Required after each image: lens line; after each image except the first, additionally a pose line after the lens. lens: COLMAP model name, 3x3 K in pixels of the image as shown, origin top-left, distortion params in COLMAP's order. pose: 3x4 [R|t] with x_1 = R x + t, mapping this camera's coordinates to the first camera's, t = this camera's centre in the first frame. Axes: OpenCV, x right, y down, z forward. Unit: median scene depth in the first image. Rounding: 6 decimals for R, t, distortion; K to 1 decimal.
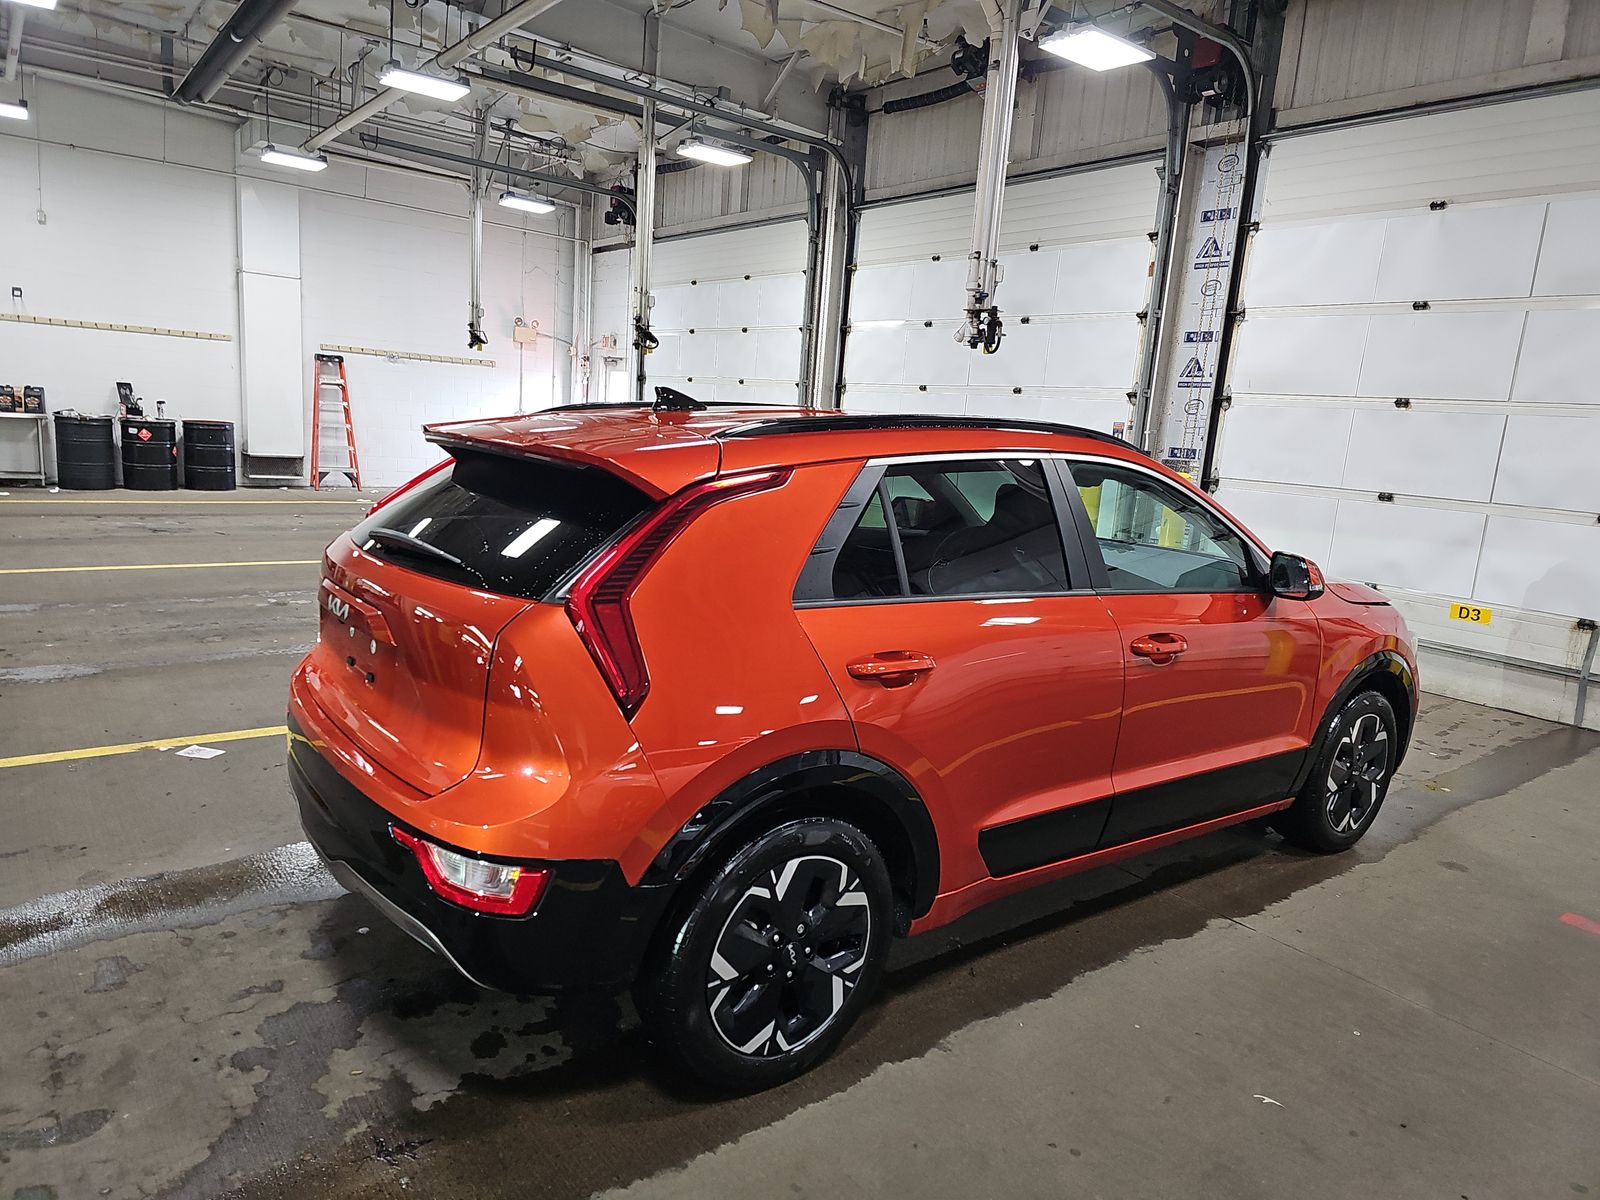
lens RADIAL K [[1056.5, 0, 791.8], [0, 1056.5, 612.9], [0, 0, 1]] dist [0.029087, -0.019042]
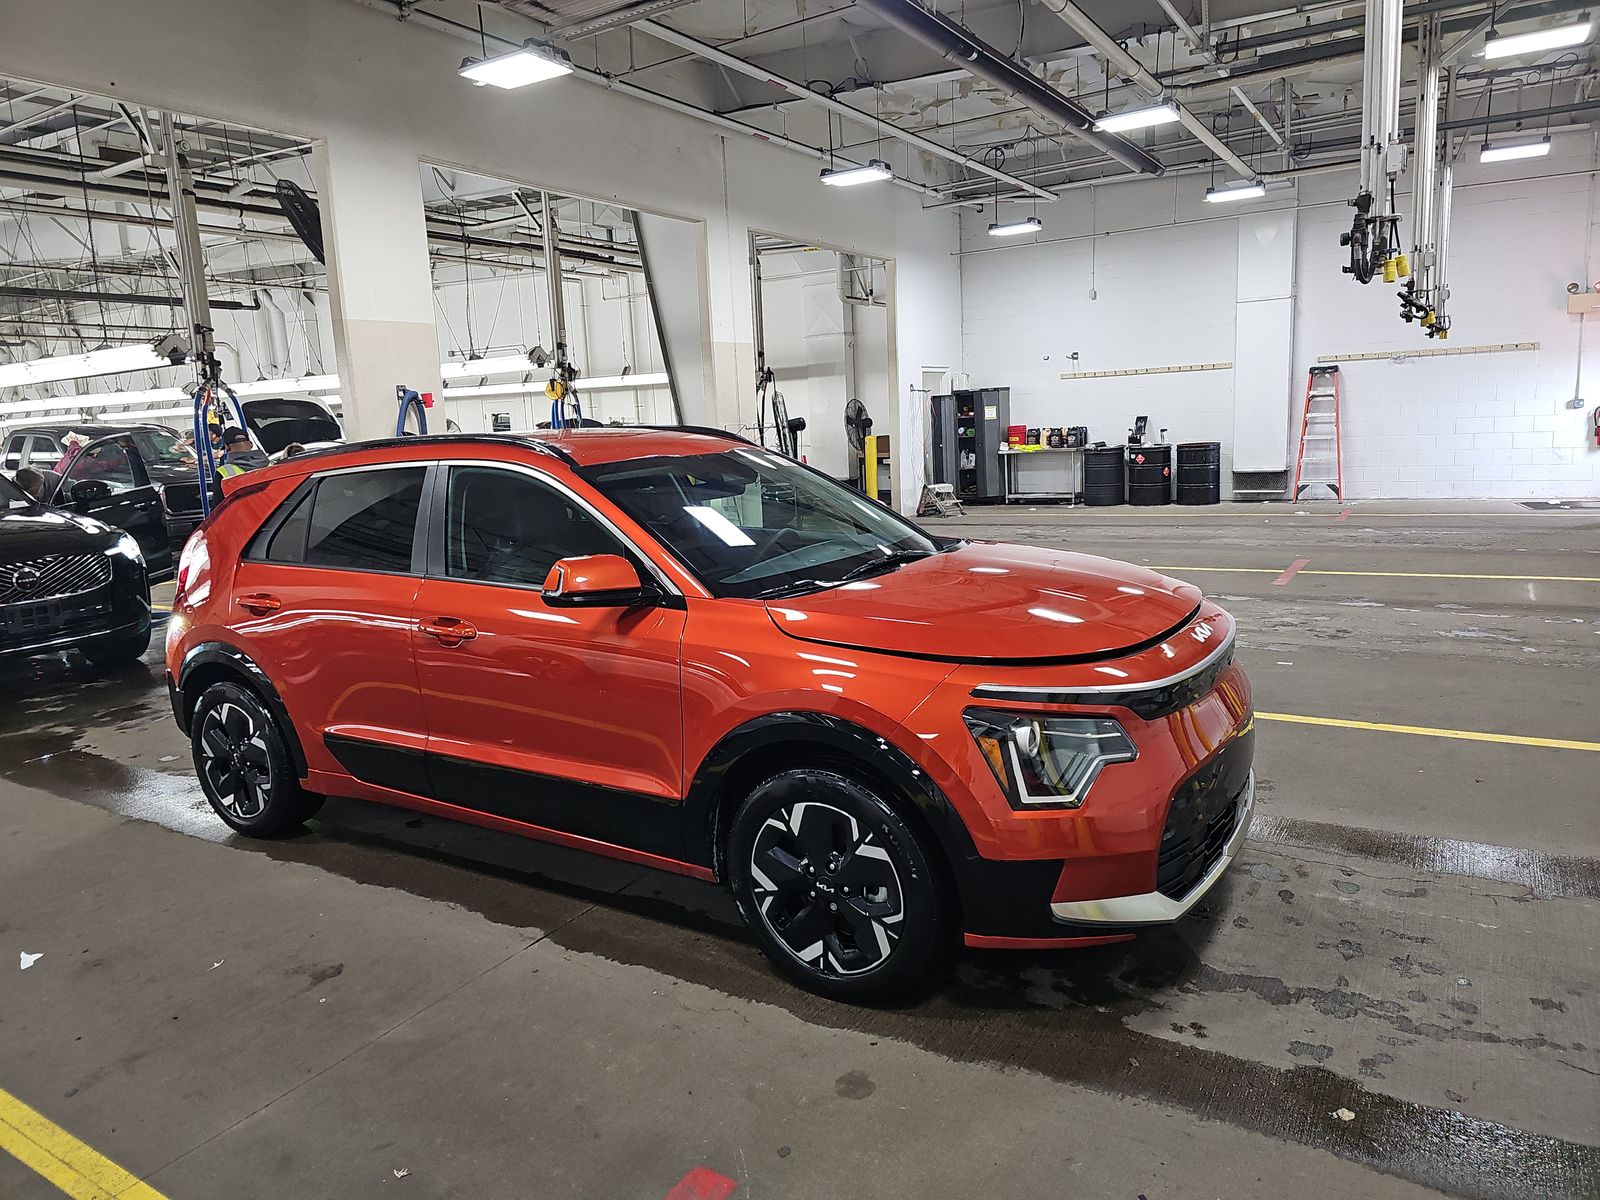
lens RADIAL K [[1056.5, 0, 794.7], [0, 1056.5, 590.1], [0, 0, 1]] dist [0.029087, -0.019042]
pose [[0.346838, 0.063767, -0.935755, 0.379677], [-0.098951, 0.994606, 0.031102, -0.020157], [0.932691, 0.081807, 0.351277, 0.237718]]
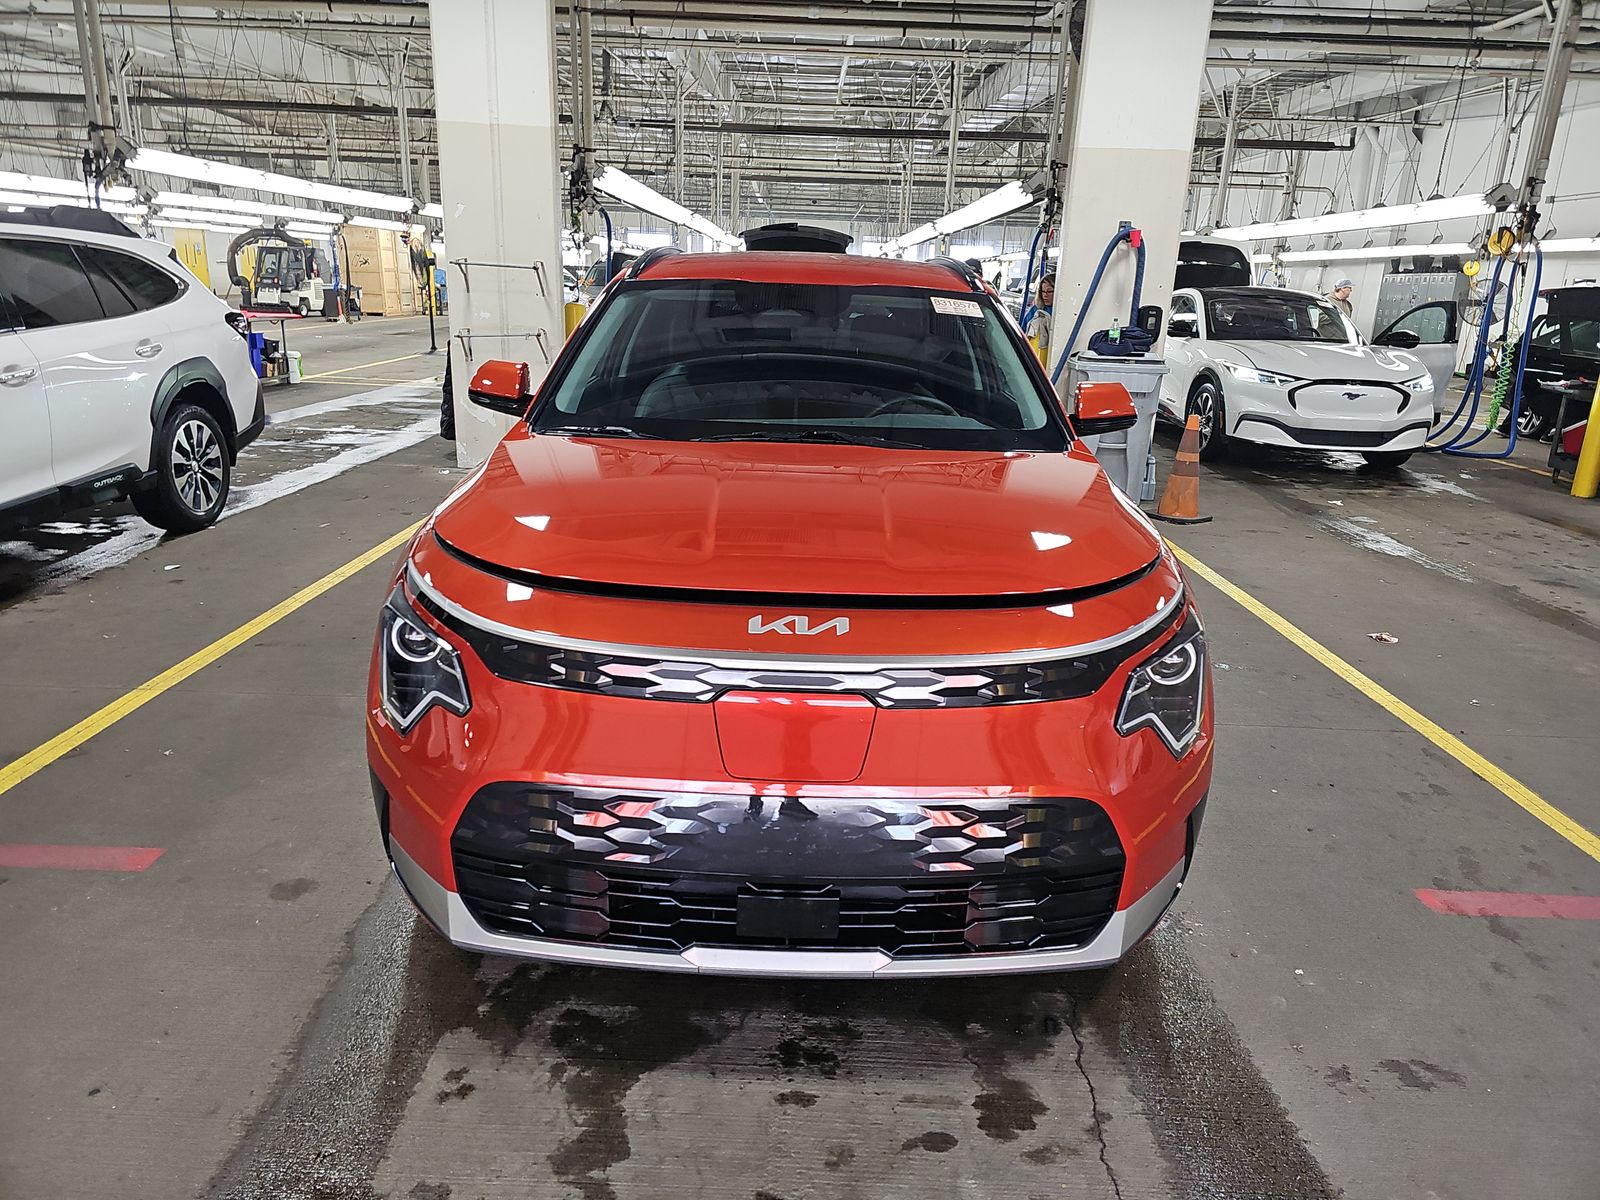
lens RADIAL K [[1056.5, 0, 807.2], [0, 1056.5, 600.8], [0, 0, 1]] dist [0.029087, -0.019042]
pose [[-0.600951, 0.138443, -0.787205, 0.295829], [-0.224472, 0.916015, 0.332459, -0.062443], [0.767118, 0.376497, -0.519404, 0.486221]]
